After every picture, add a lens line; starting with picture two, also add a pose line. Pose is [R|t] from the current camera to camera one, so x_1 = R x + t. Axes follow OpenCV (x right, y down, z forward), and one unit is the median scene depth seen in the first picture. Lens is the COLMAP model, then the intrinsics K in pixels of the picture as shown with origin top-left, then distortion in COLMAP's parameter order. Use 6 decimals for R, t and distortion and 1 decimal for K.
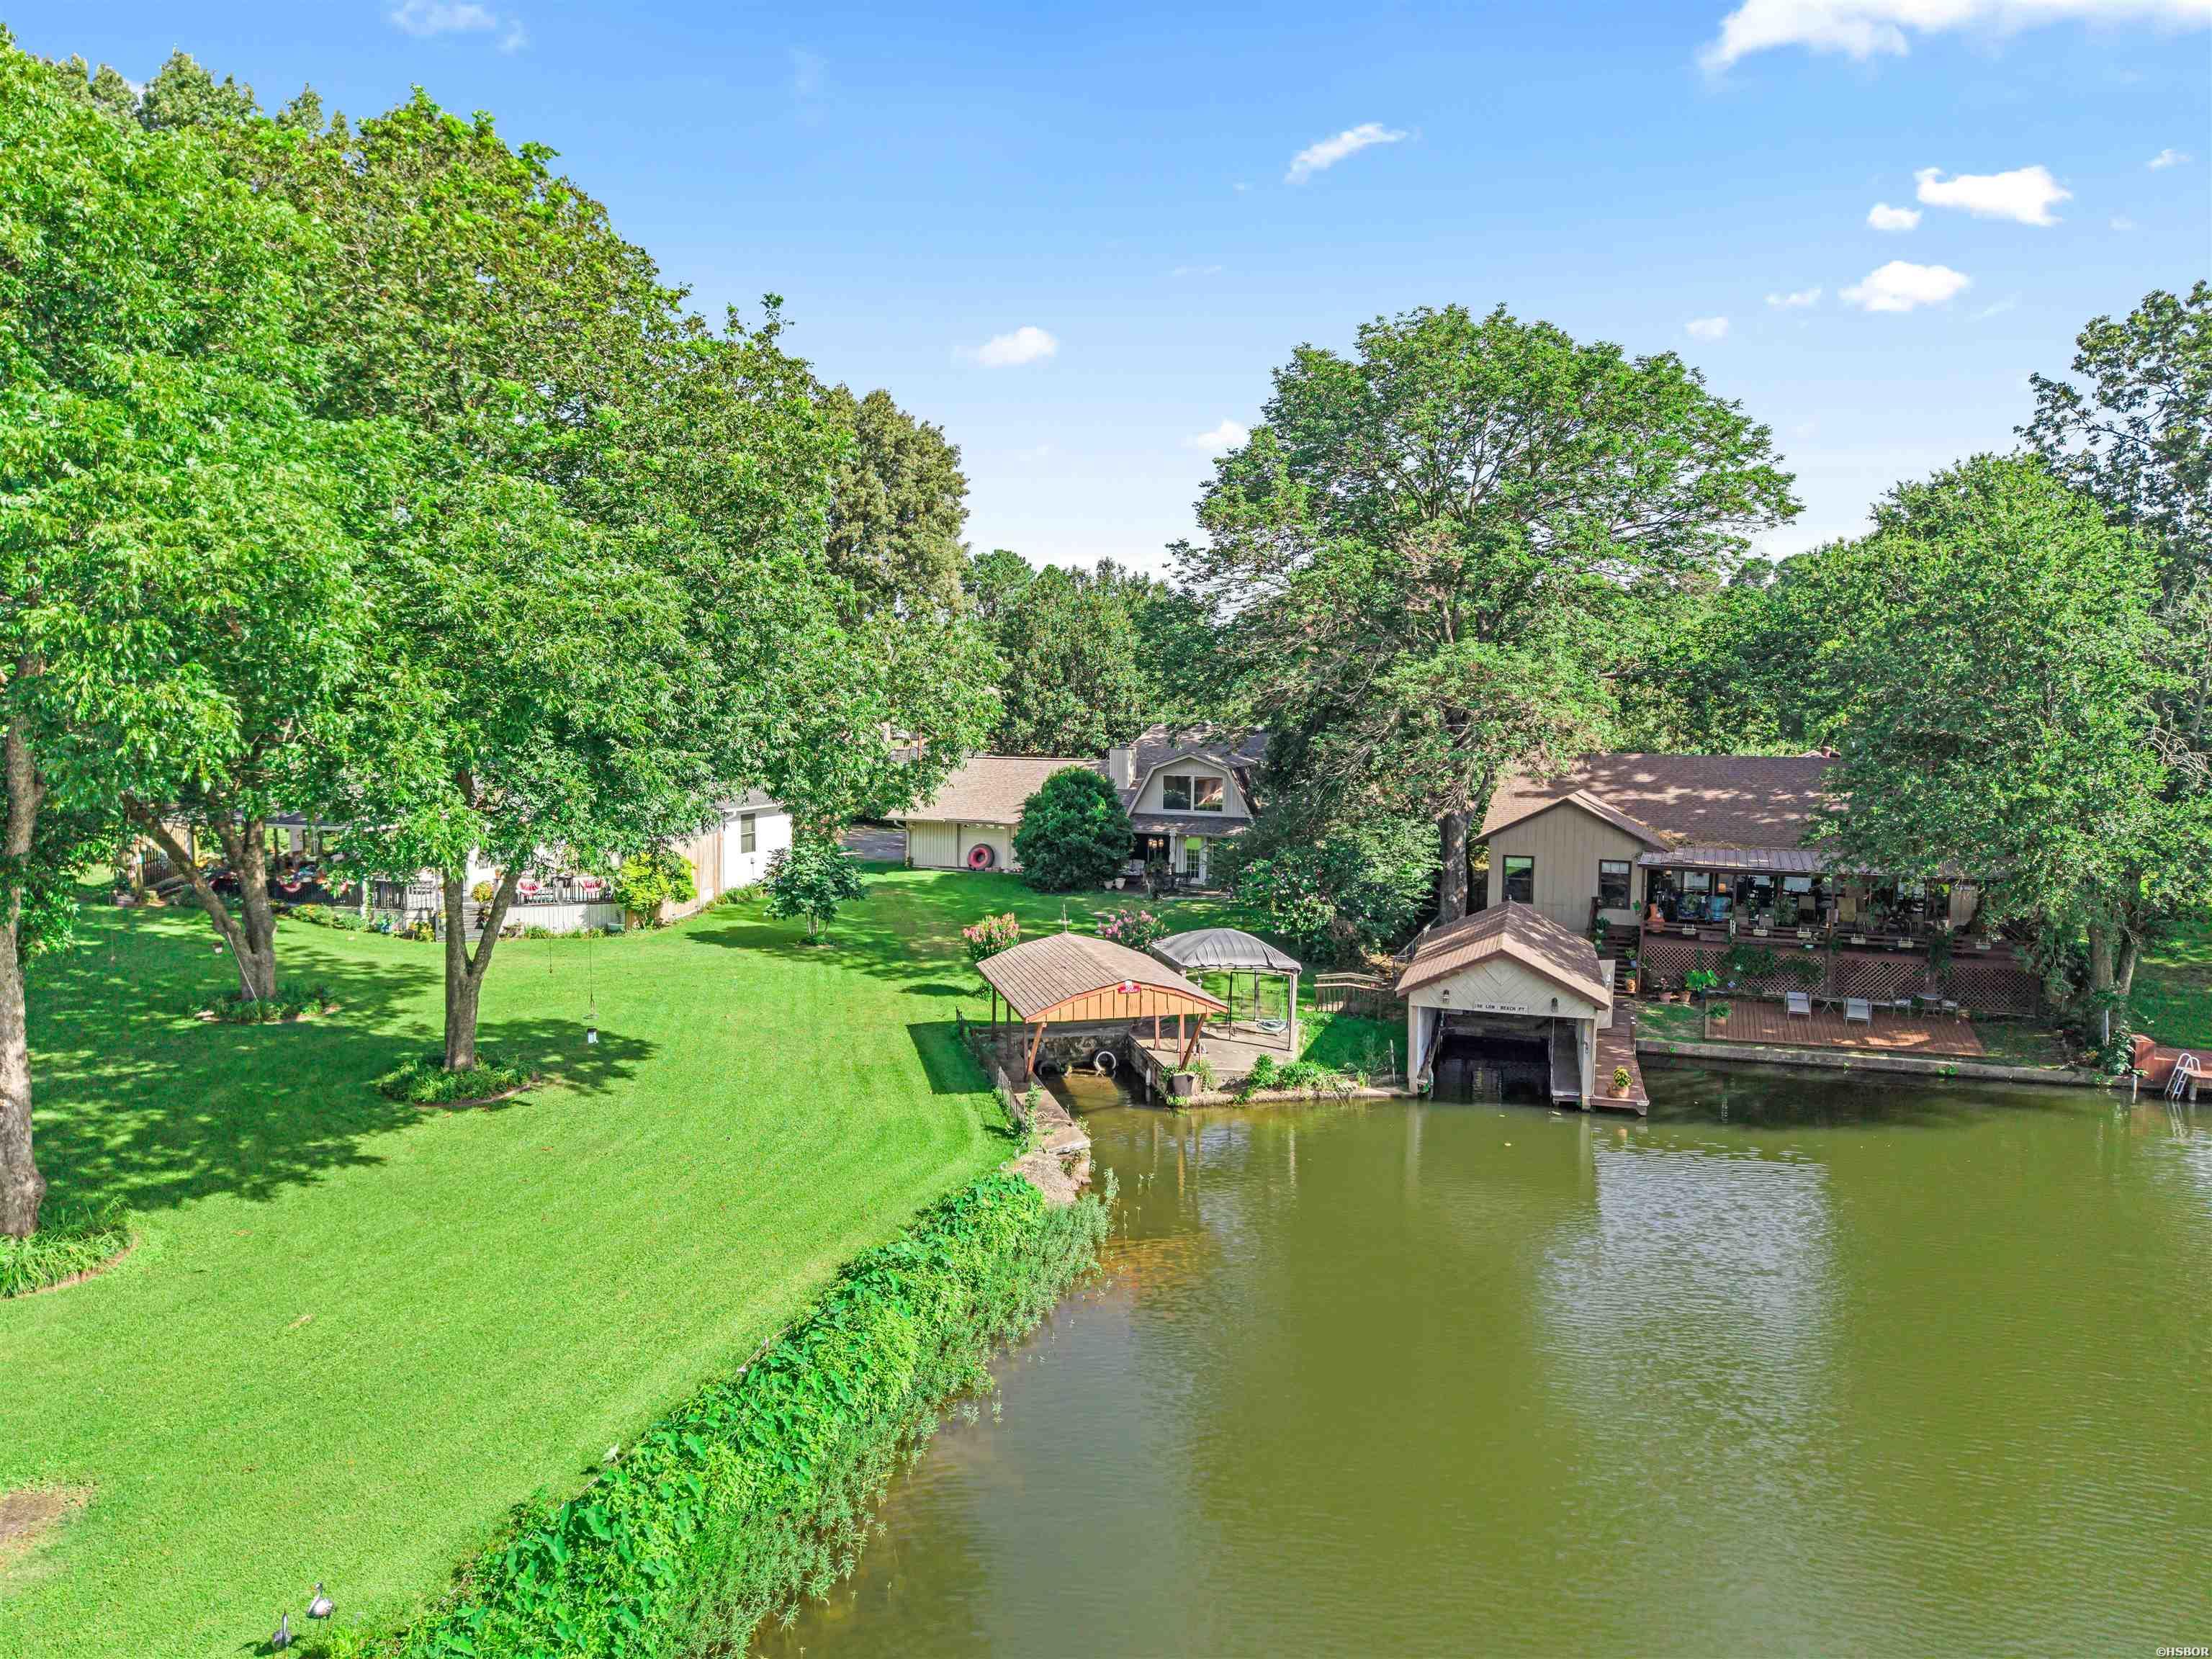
lens RADIAL K [[1483.0, 0, 1115.4], [0, 1483.0, 843.0], [0, 0, 1]] dist [0.016872, -0.026107]
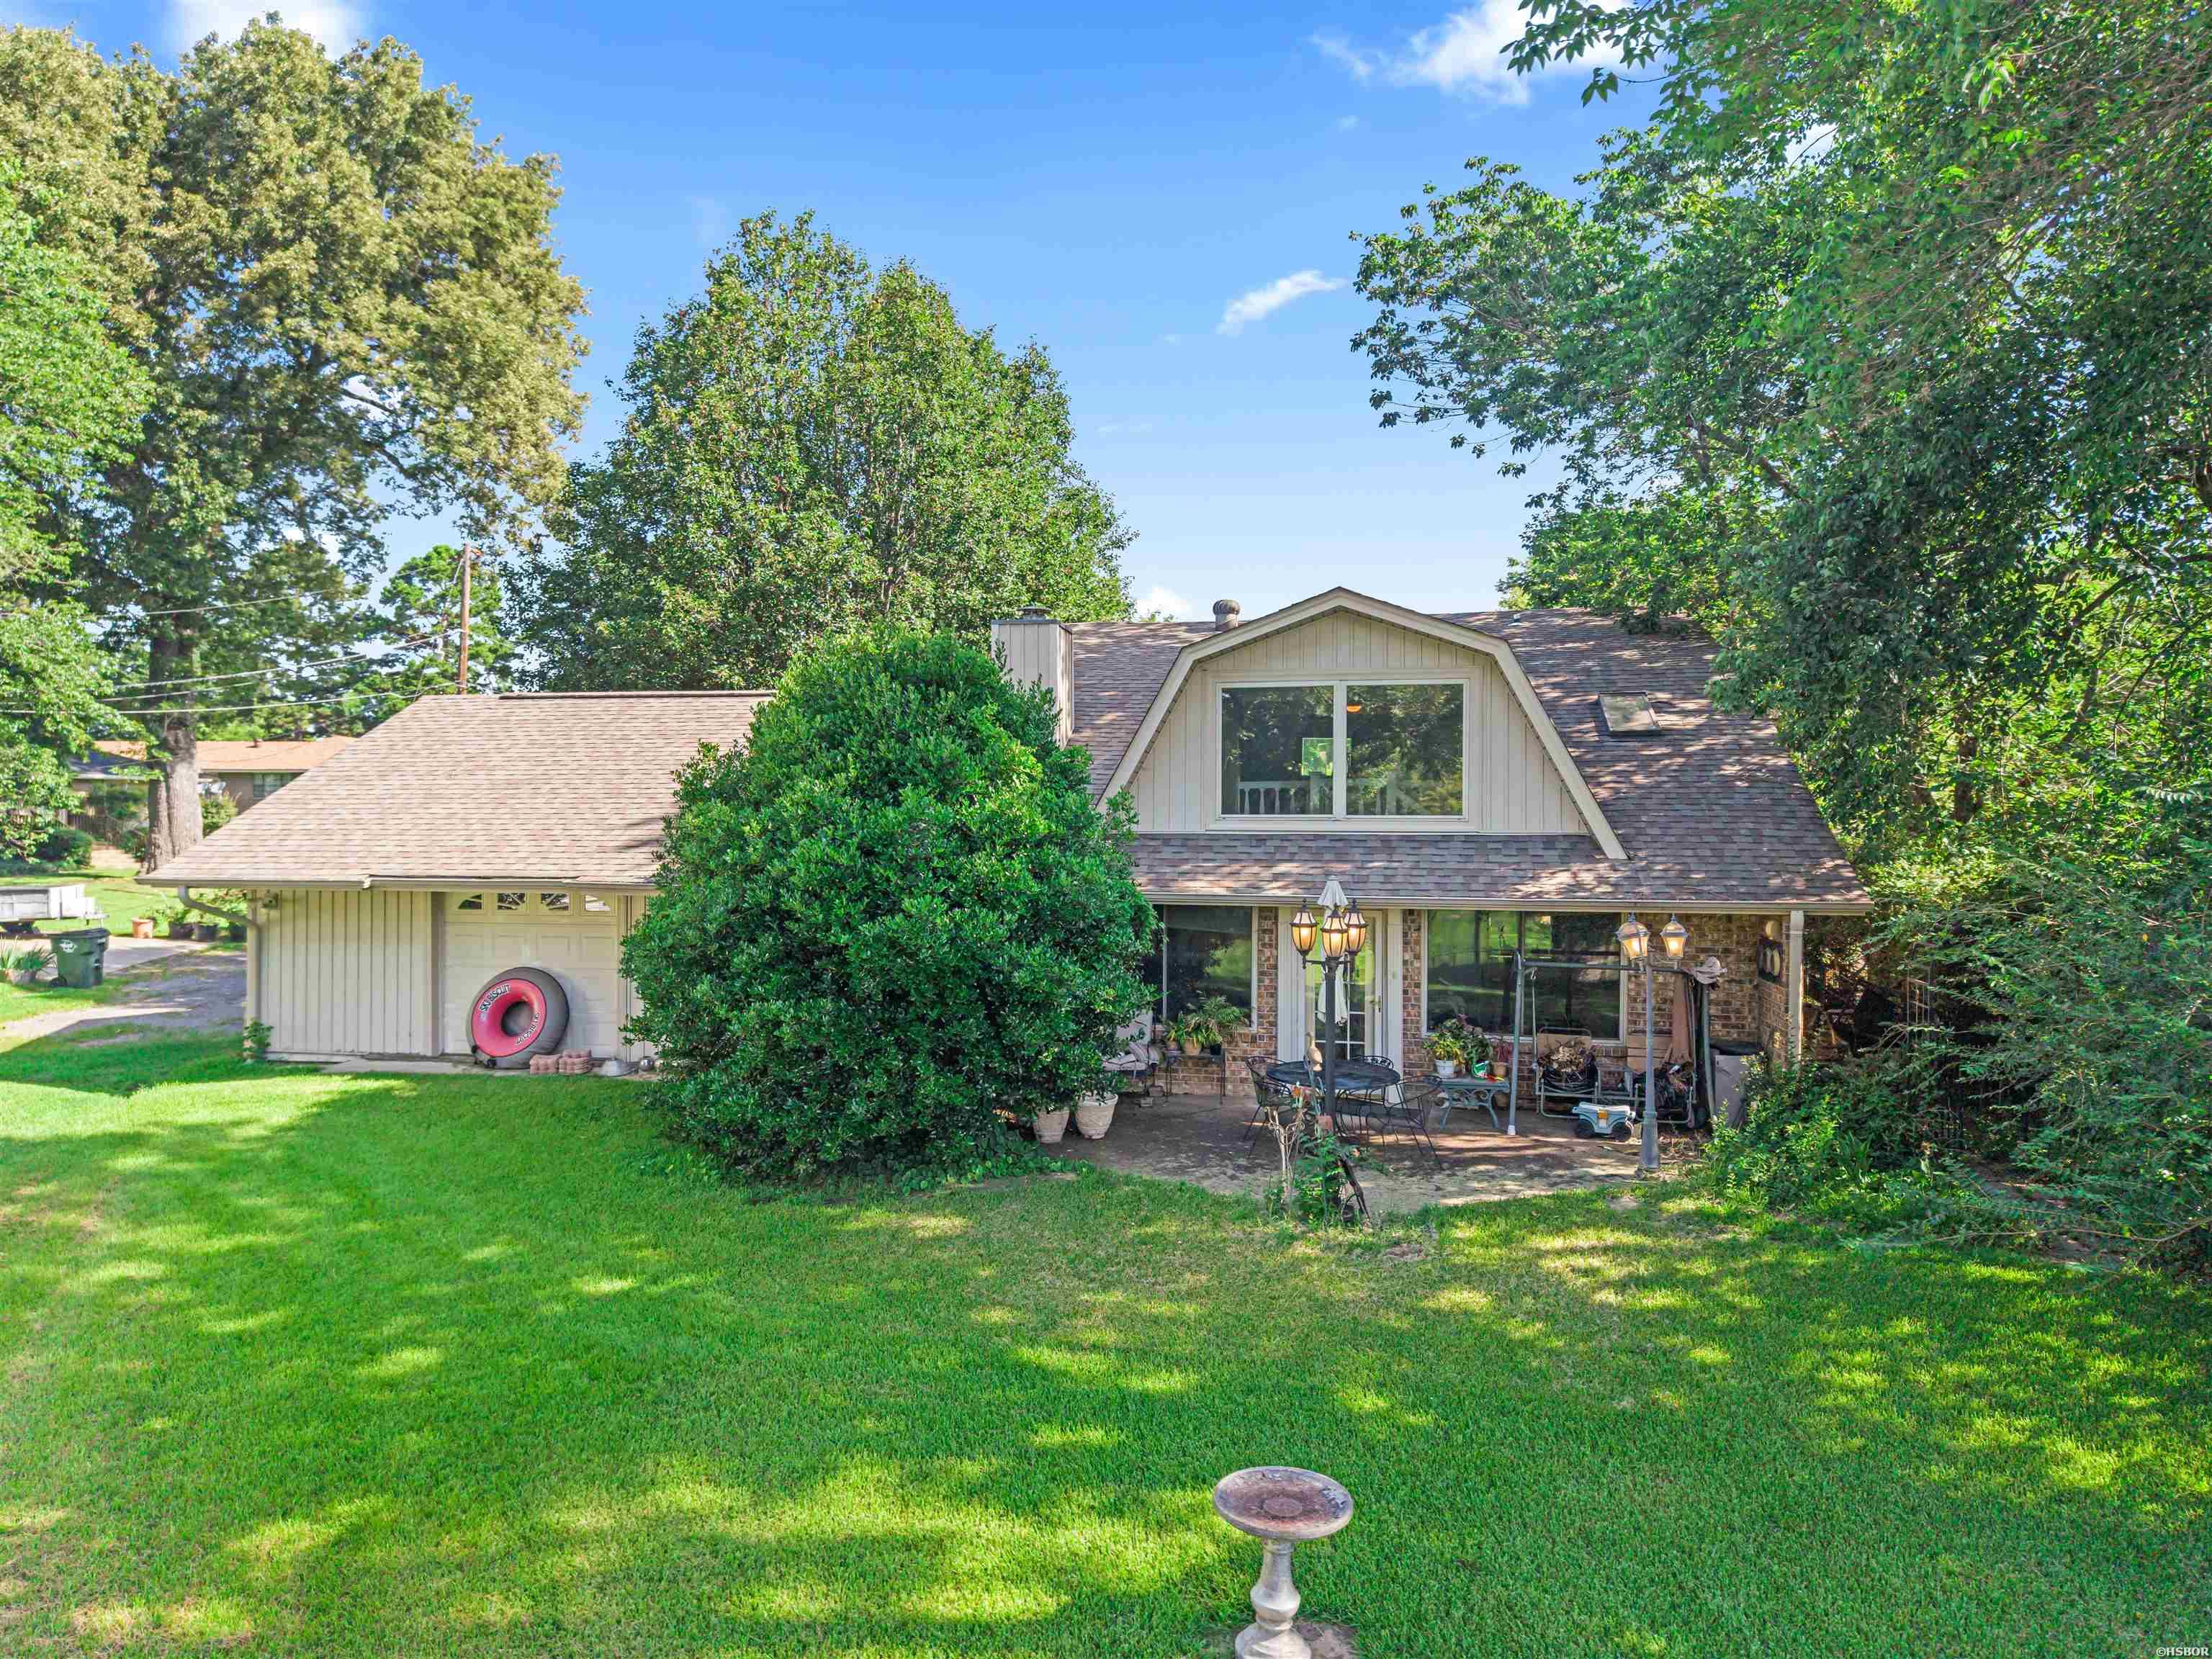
lens RADIAL K [[1483.0, 0, 1104.3], [0, 1483.0, 827.2], [0, 0, 1]] dist [0.016872, -0.026107]
pose [[0.980540, -0.009269, 0.196099, -0.049854], [0.028265, 0.995143, -0.094295, 0.004815], [-0.194272, 0.098002, 0.976040, 0.919666]]
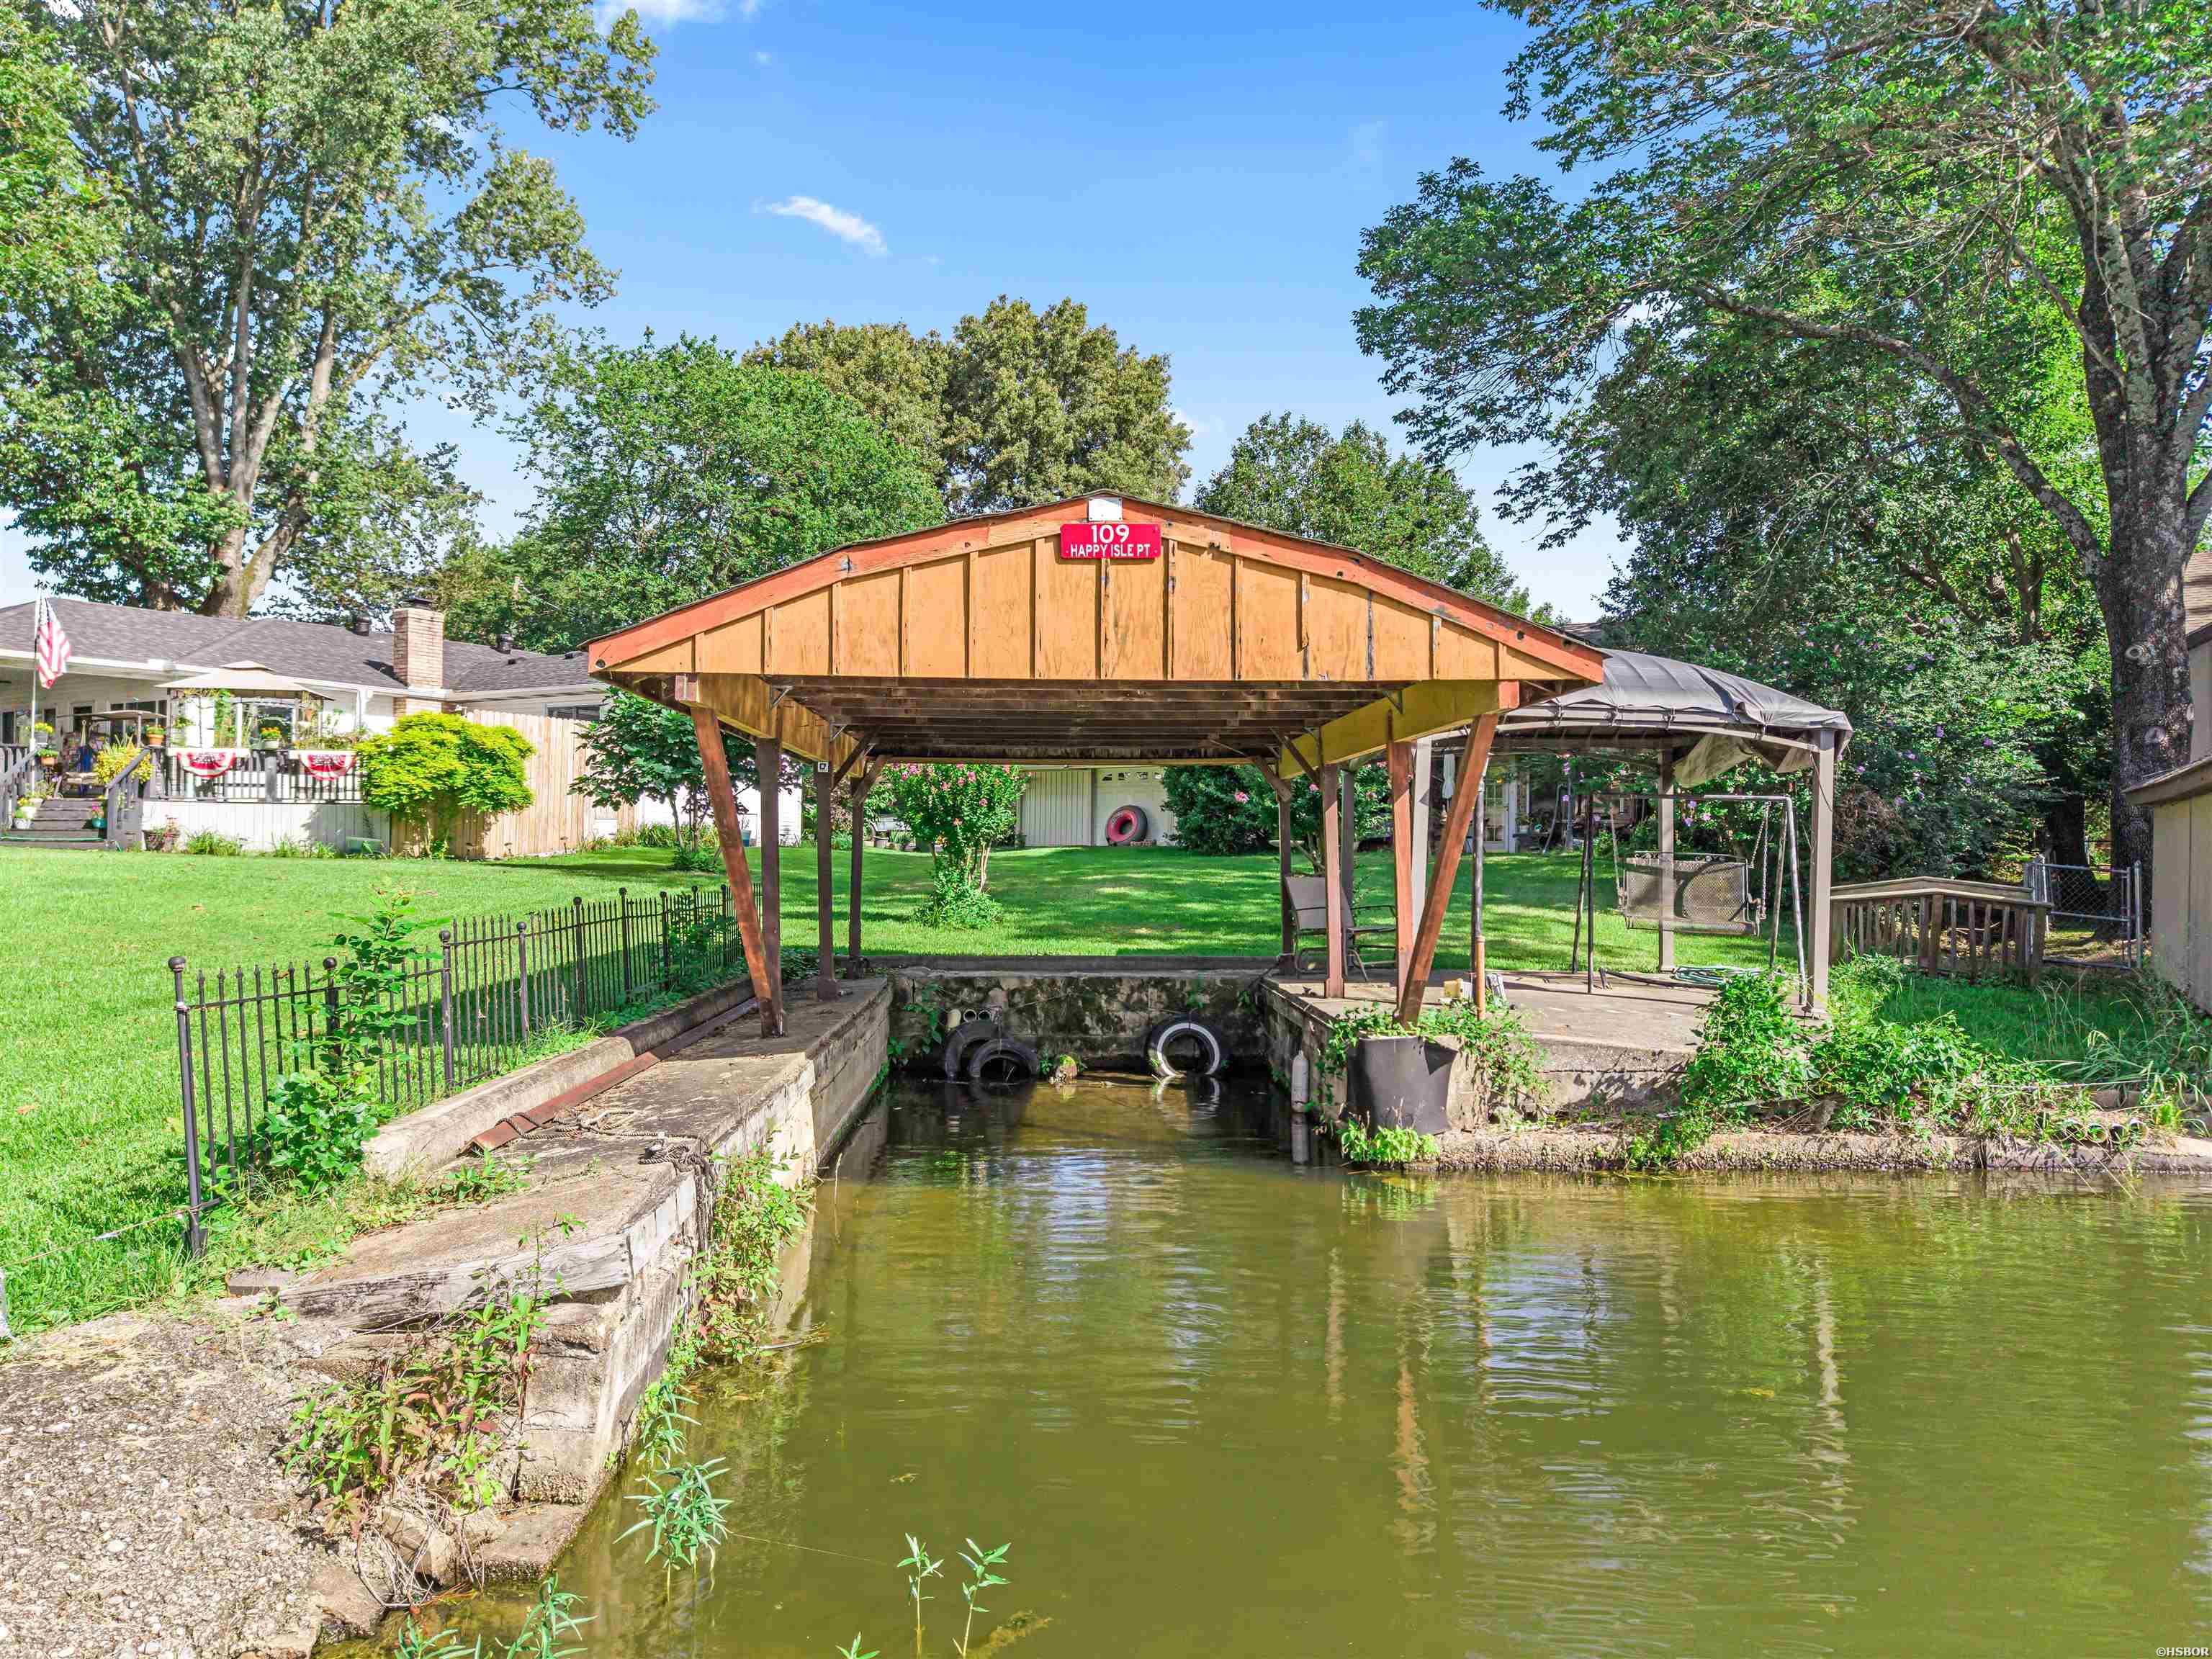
lens RADIAL K [[1483.0, 0, 1102.4], [0, 1483.0, 834.0], [0, 0, 1]] dist [0.016872, -0.026107]
pose [[0.976904, -0.007538, -0.213546, 0.035527], [-0.019015, 0.992346, -0.122015, 0.111652], [0.212832, 0.123257, 0.969283, 0.540392]]
